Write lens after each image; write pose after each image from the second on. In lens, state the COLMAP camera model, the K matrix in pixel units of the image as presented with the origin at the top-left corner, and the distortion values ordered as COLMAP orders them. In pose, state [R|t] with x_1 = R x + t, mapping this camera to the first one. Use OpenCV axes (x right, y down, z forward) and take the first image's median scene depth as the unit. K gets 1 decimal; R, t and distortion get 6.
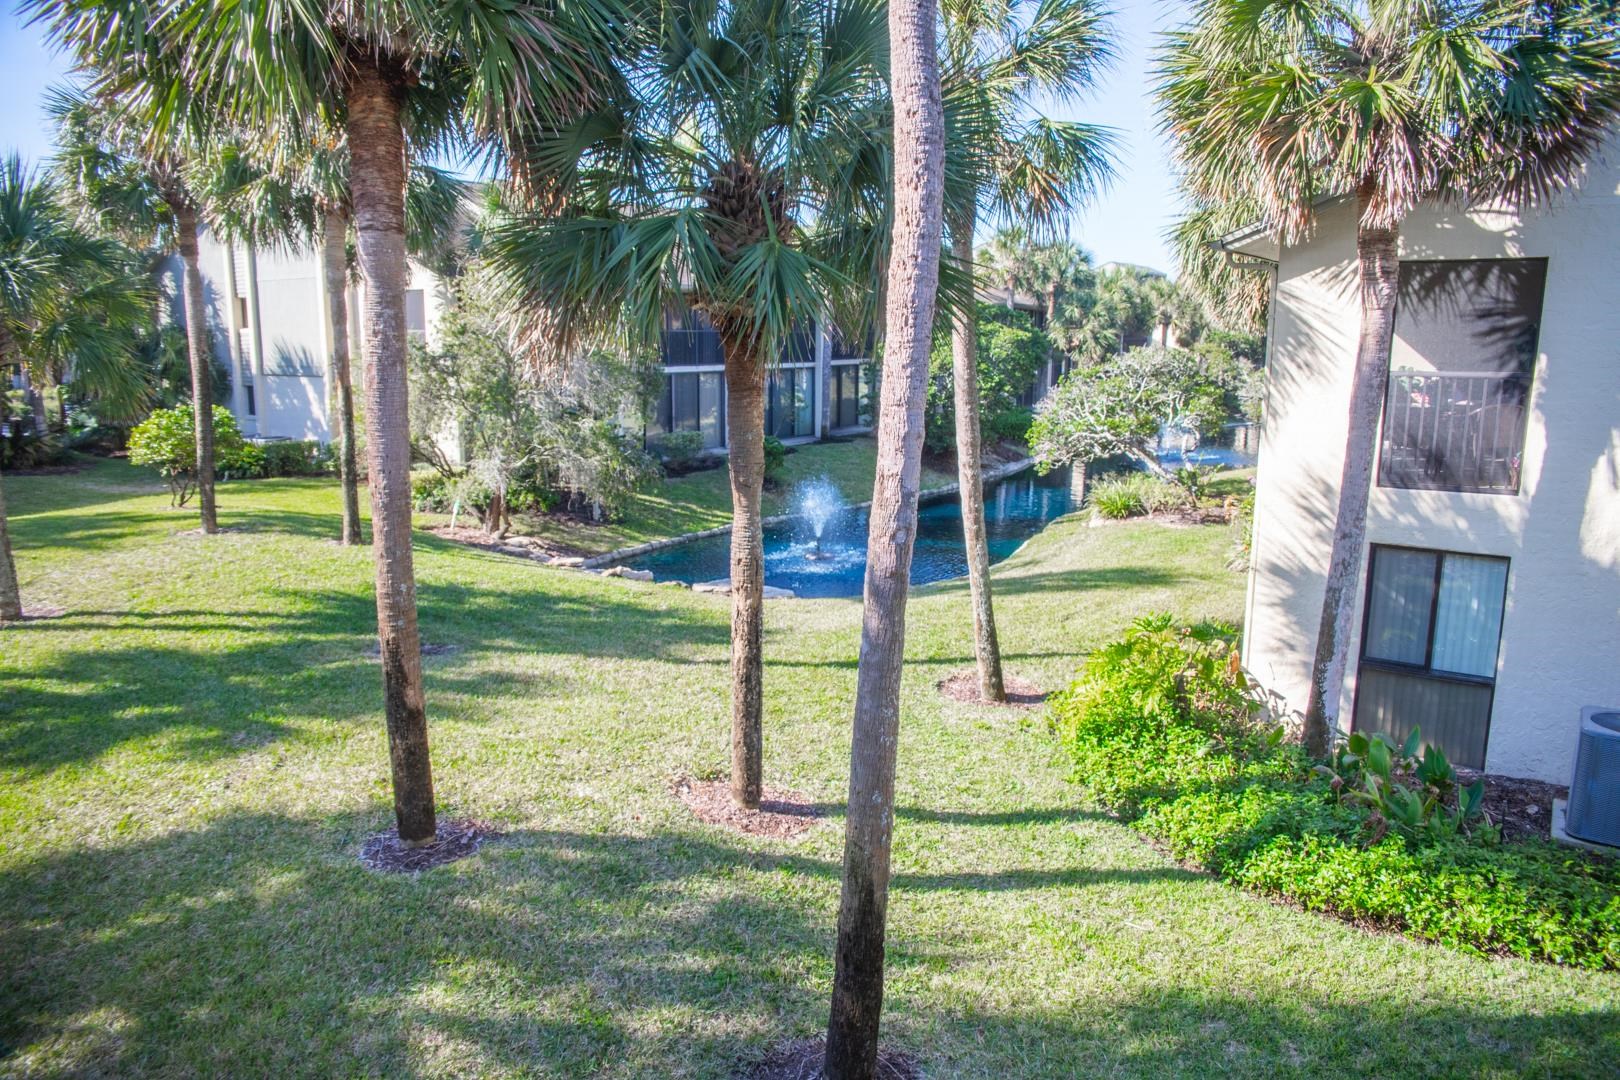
lens RADIAL K [[1109.8, 0, 810.0], [0, 1109.8, 540.0], [0, 0, 1]] dist [-0.116563, 0.099346]
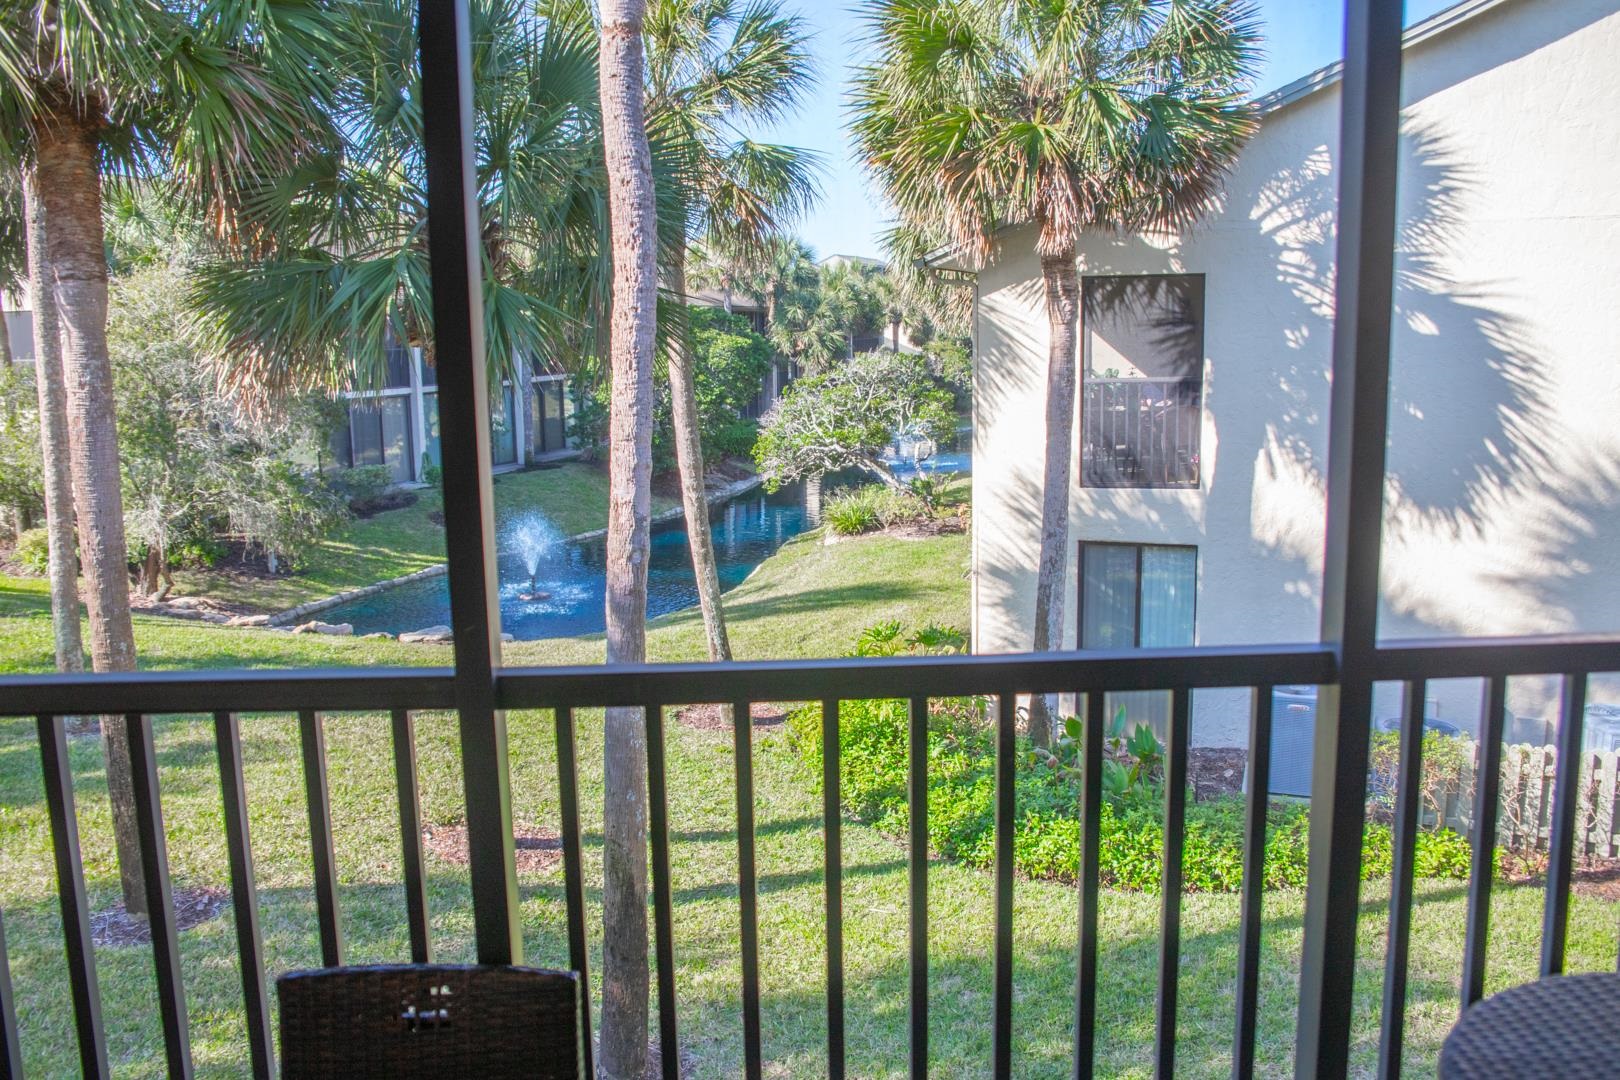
lens RADIAL K [[1283.3, 0, 810.0], [0, 1283.3, 540.0], [0, 0, 1]] dist [-0.106202, 0.079829]
pose [[0.971484, -0.060631, 0.229223, -0.019008], [0.066710, 0.997594, -0.018860, 0.006865], [-0.227528, 0.033613, 0.973191, -0.129979]]
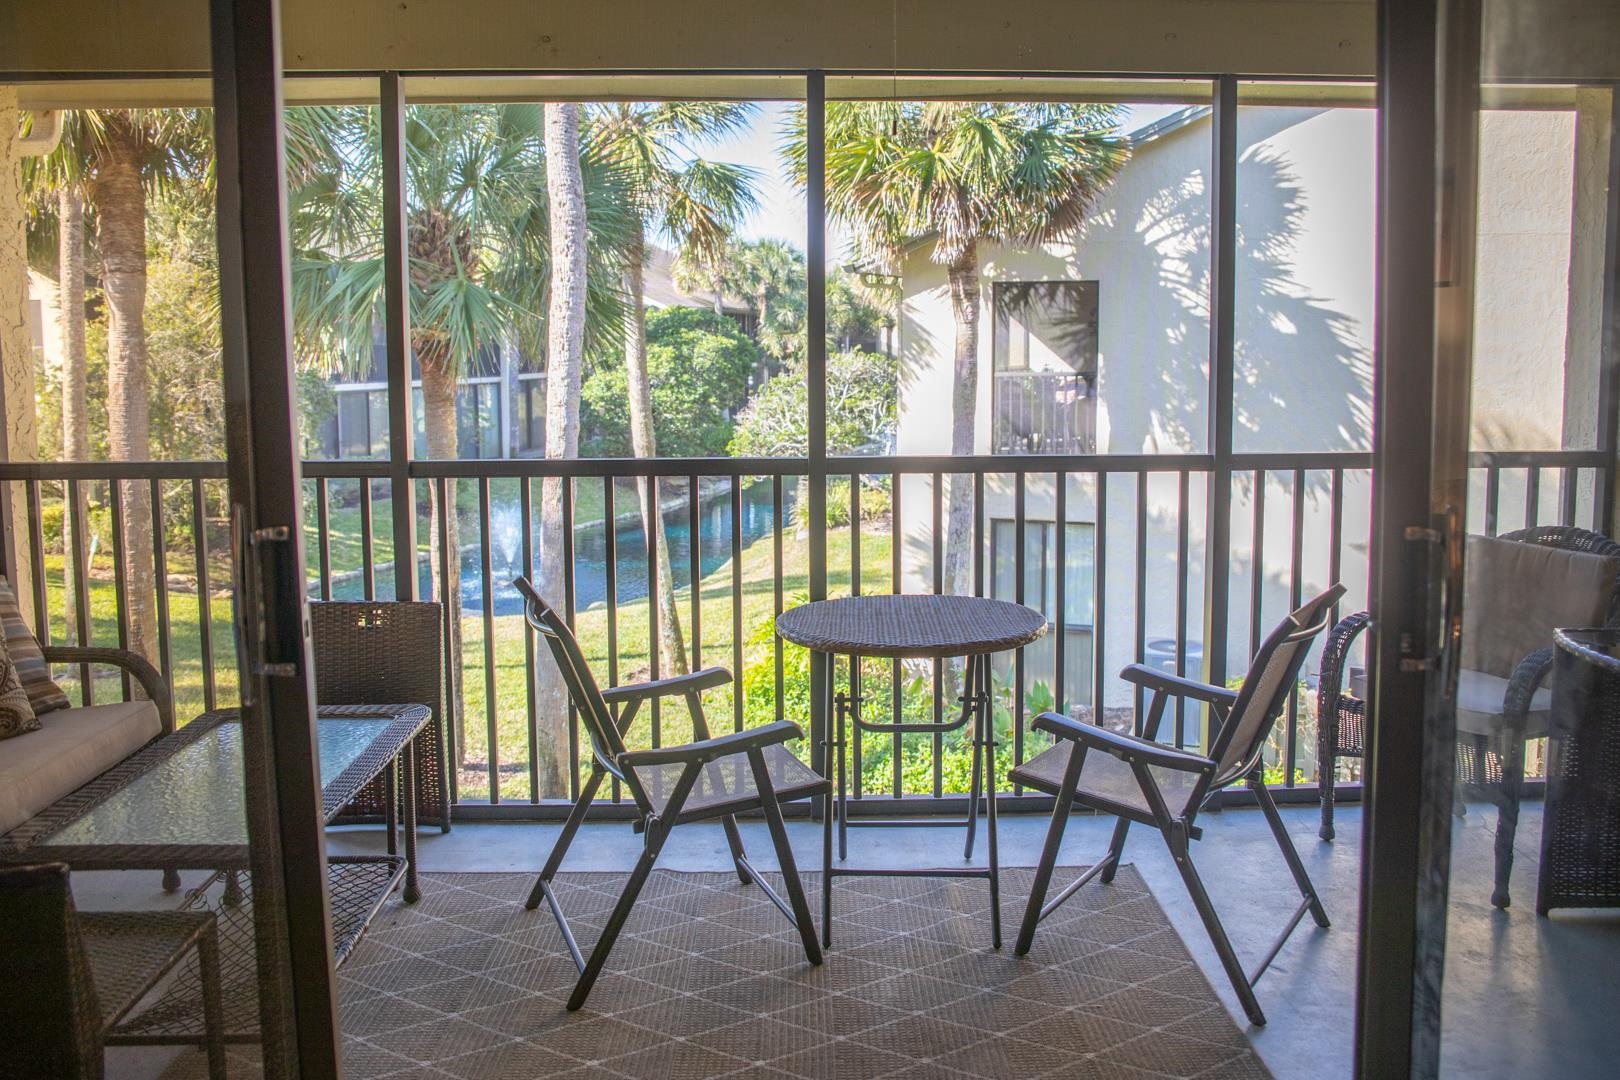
lens RADIAL K [[1350.1, 0, 806.5], [0, 1350.1, 457.7], [0, 0, 1]] dist [-0.068751, 0.002611]
pose [[0.974086, -0.030979, 0.224047, -0.000409], [0.052578, 0.994454, -0.091090, 0.051540], [-0.219983, 0.100510, 0.970312, -0.320986]]
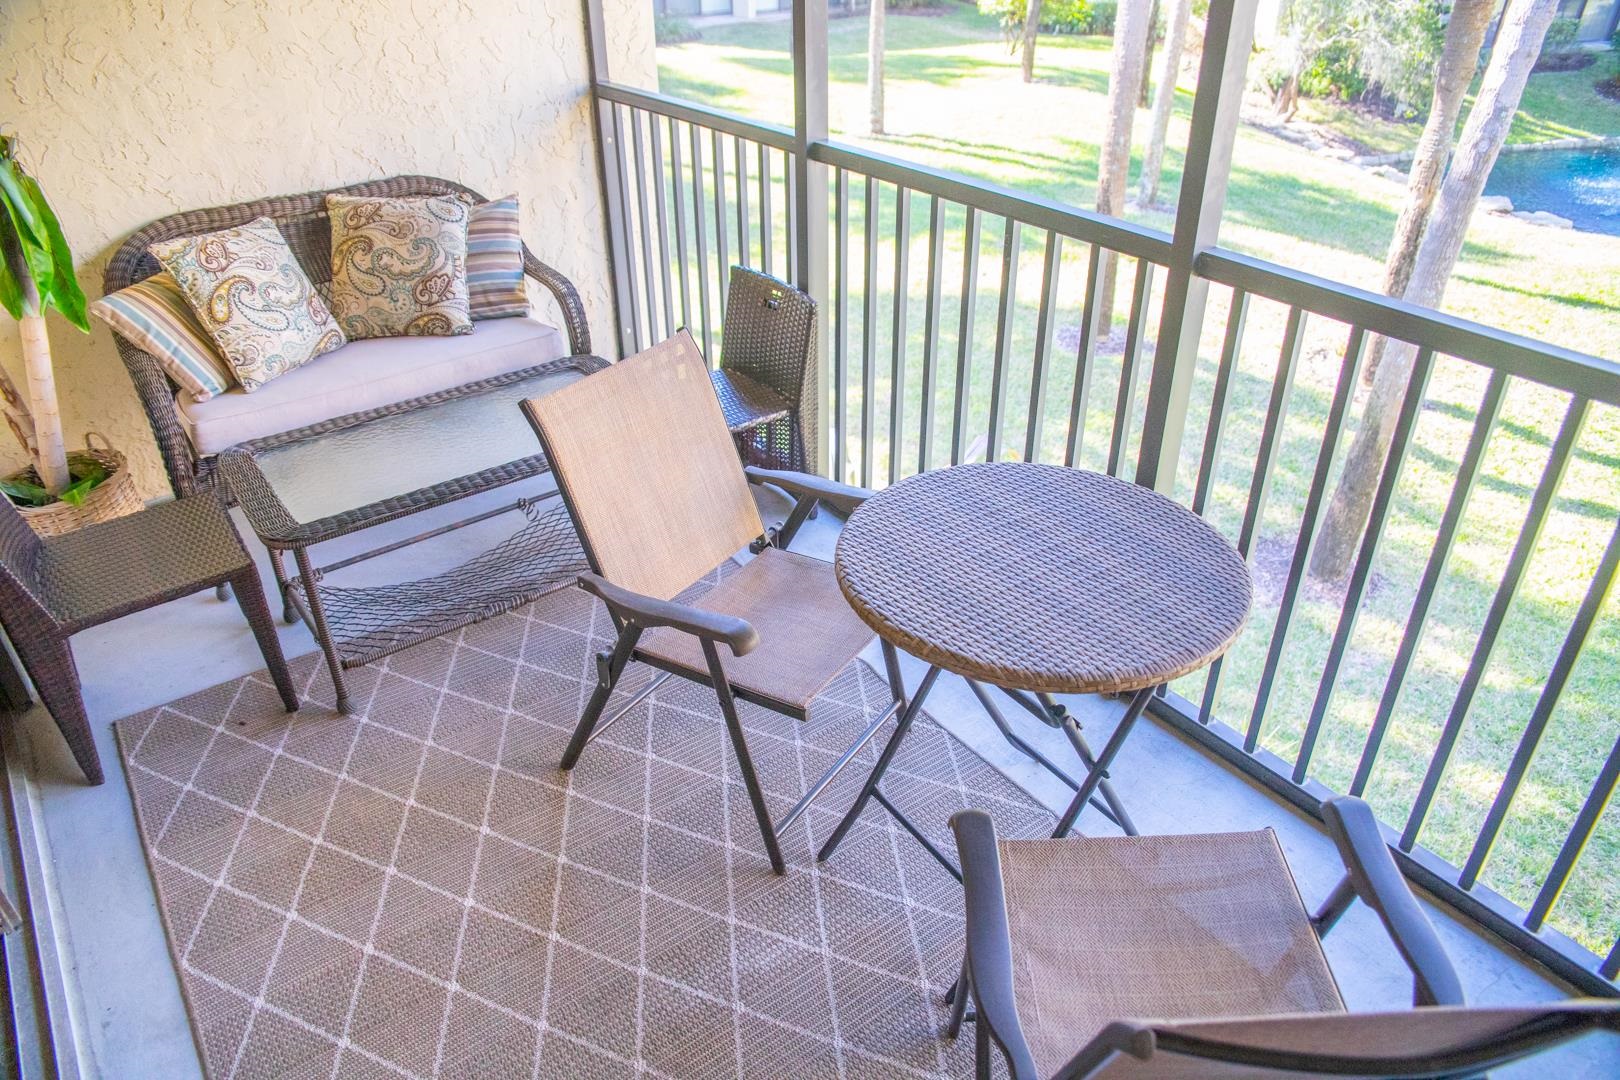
lens RADIAL K [[1109.8, 0, 810.0], [0, 1109.8, 540.0], [0, 0, 1]] dist [-0.116563, 0.099346]
pose [[0.753778, 0.338257, -0.563384, 0.145403], [-0.109769, 0.910109, 0.399565, 0.000562], [0.647897, -0.239341, 0.723150, -0.177380]]
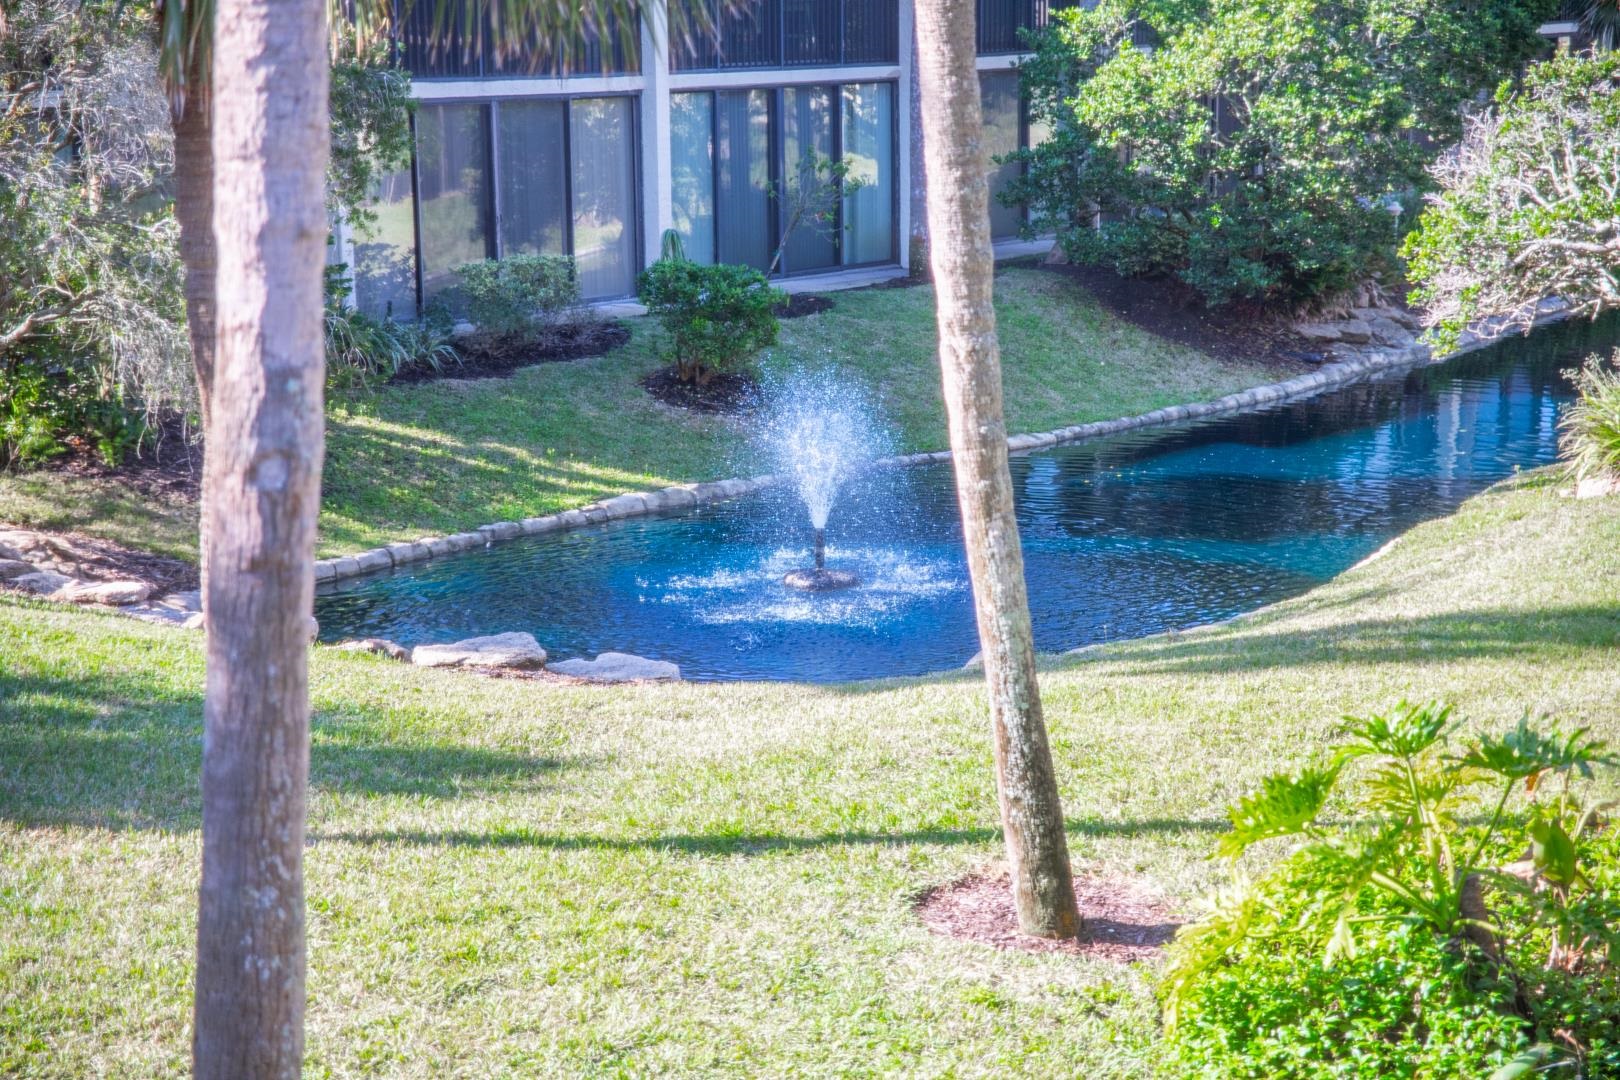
lens RADIAL K [[3016.0, 0, 810.0], [0, 3016.0, 540.0], [0, 0, 1]] dist [0.291187, -0.142064]
pose [[0.997013, -0.004228, -0.077124, 0.165385], [0.003835, 0.999979, -0.005246, 0.012800], [0.077144, 0.004934, 0.997008, -0.058544]]
